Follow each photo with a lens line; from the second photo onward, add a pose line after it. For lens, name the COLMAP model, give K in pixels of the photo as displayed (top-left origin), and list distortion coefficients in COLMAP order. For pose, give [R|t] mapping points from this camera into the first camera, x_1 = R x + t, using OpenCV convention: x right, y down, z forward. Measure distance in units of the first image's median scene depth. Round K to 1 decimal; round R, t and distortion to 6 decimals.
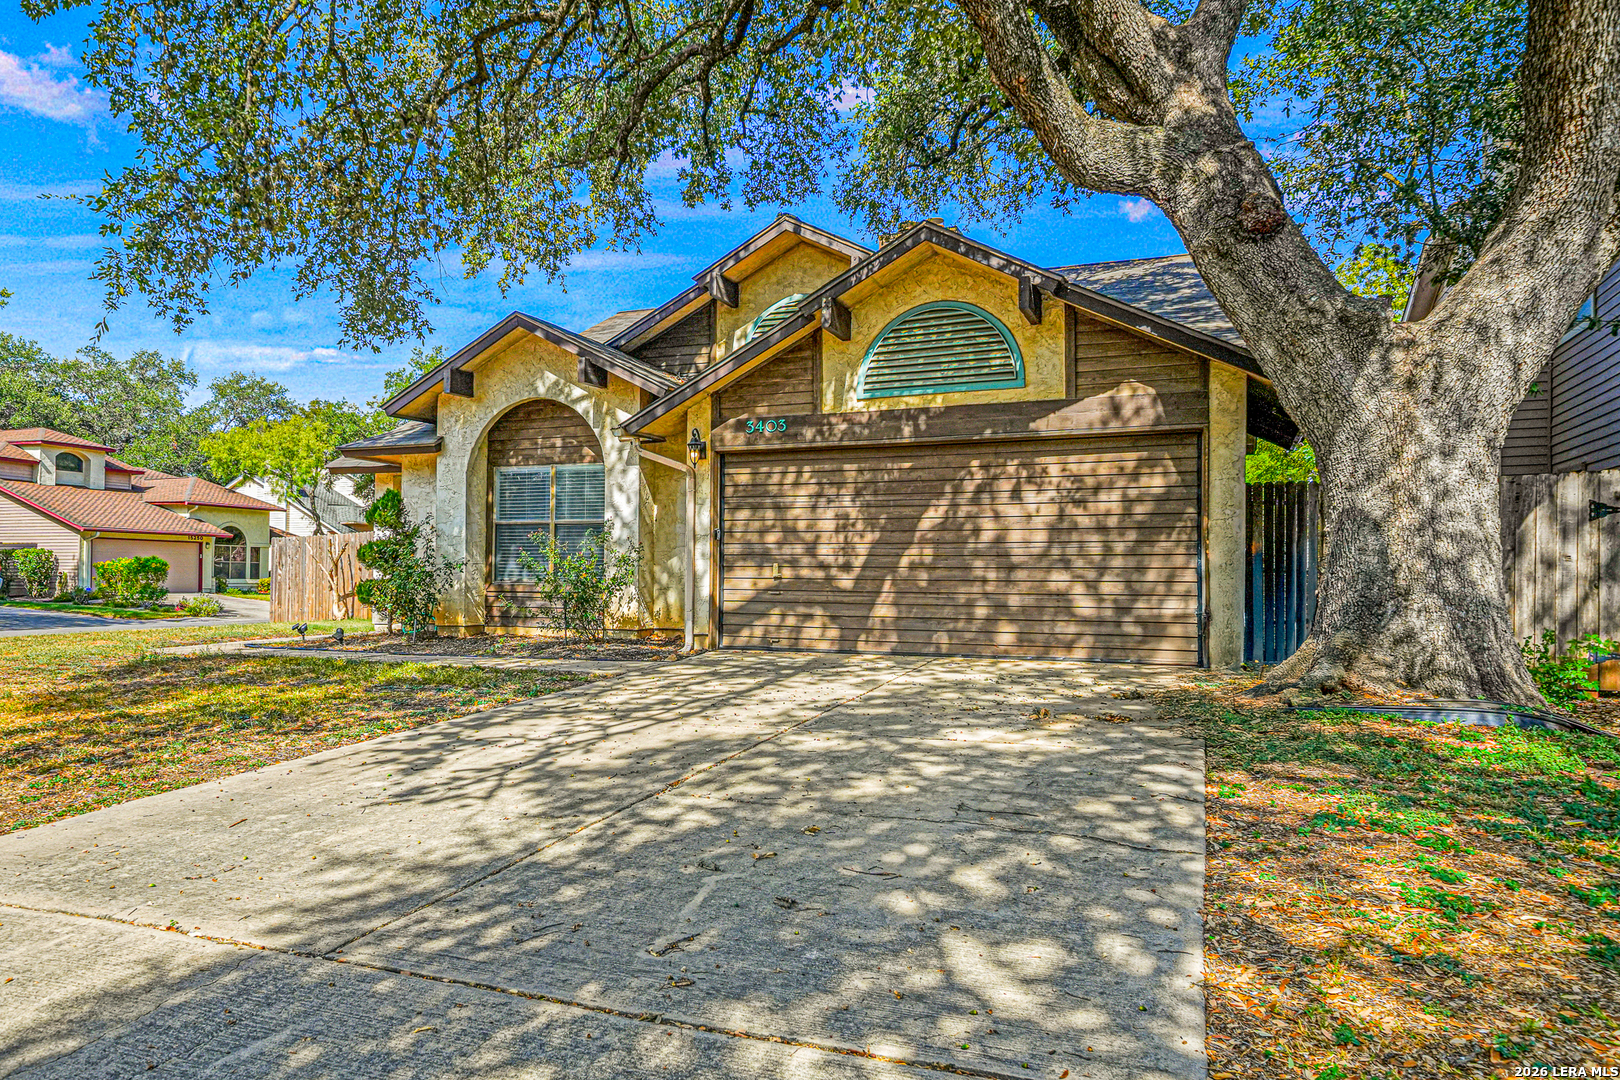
lens RADIAL K [[1064.2, 0, 810.0], [0, 1064.2, 540.0], [0, 0, 1]] dist [0.004236, 0.001914]
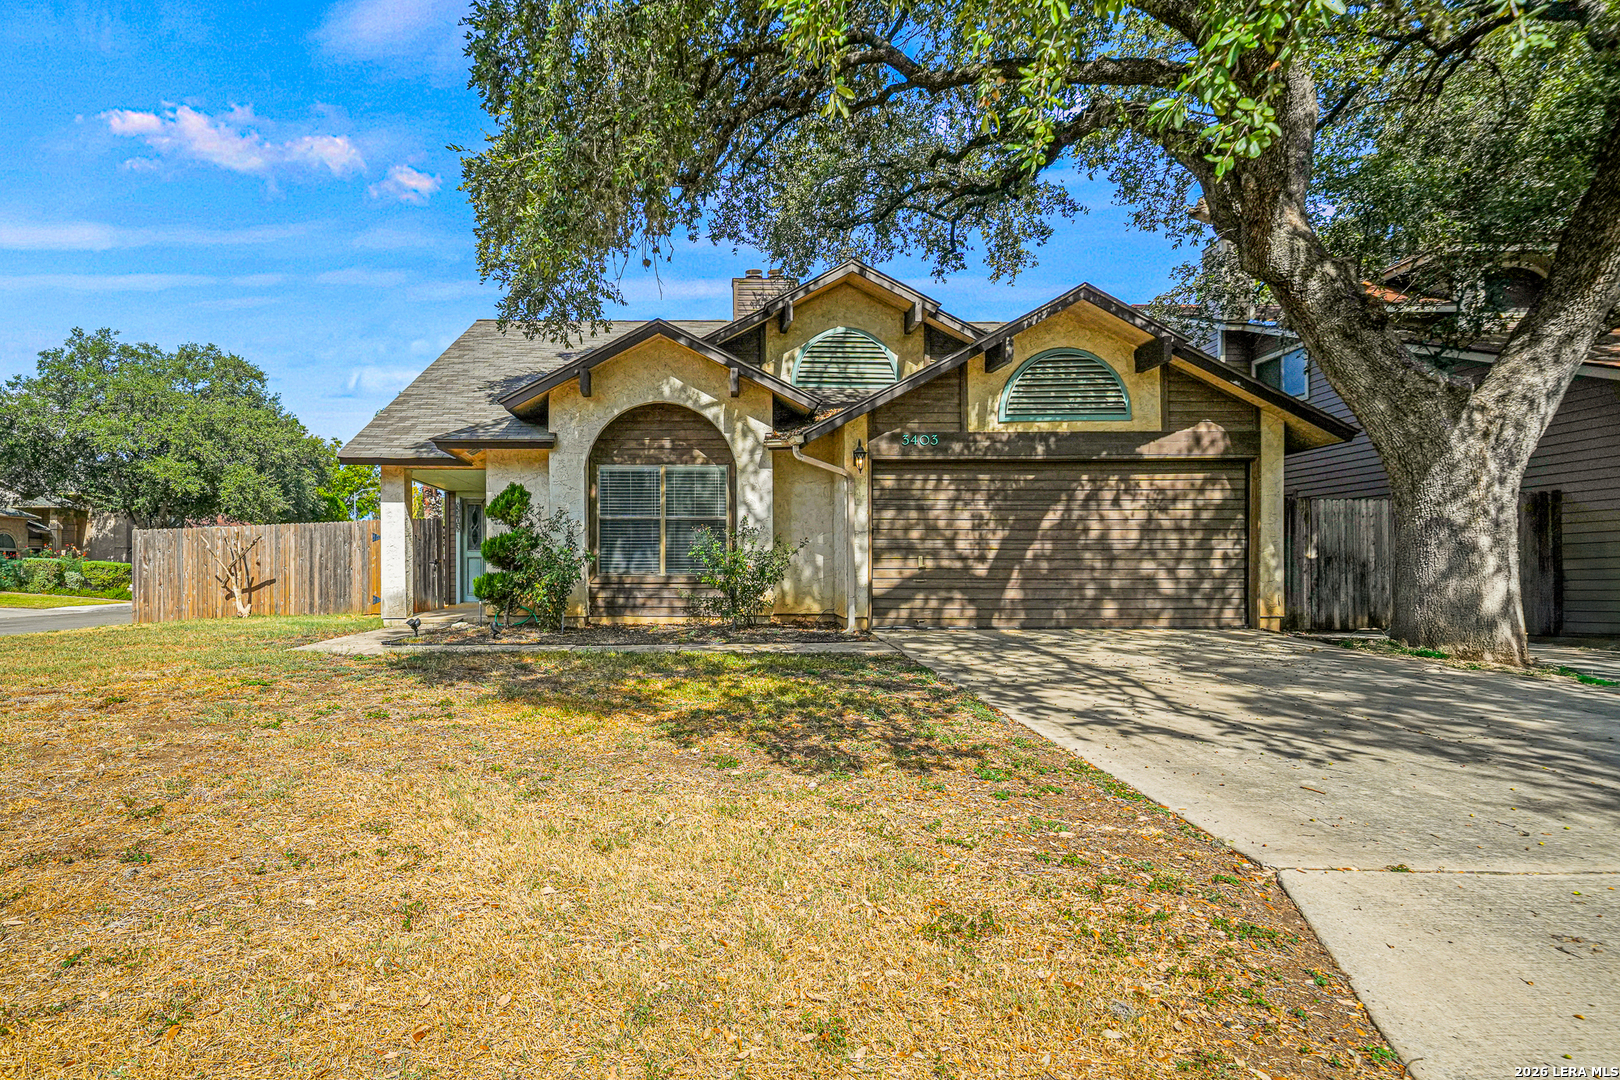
lens RADIAL K [[875.6, 0, 807.0], [0, 875.6, 560.0], [0, 0, 1]] dist [0.004574, 0.000349]
pose [[0.920600, -0.003234, 0.390493, -0.549925], [-0.006377, 0.999708, 0.023314, 0.004836], [-0.390455, -0.023953, 0.920310, 0.153439]]
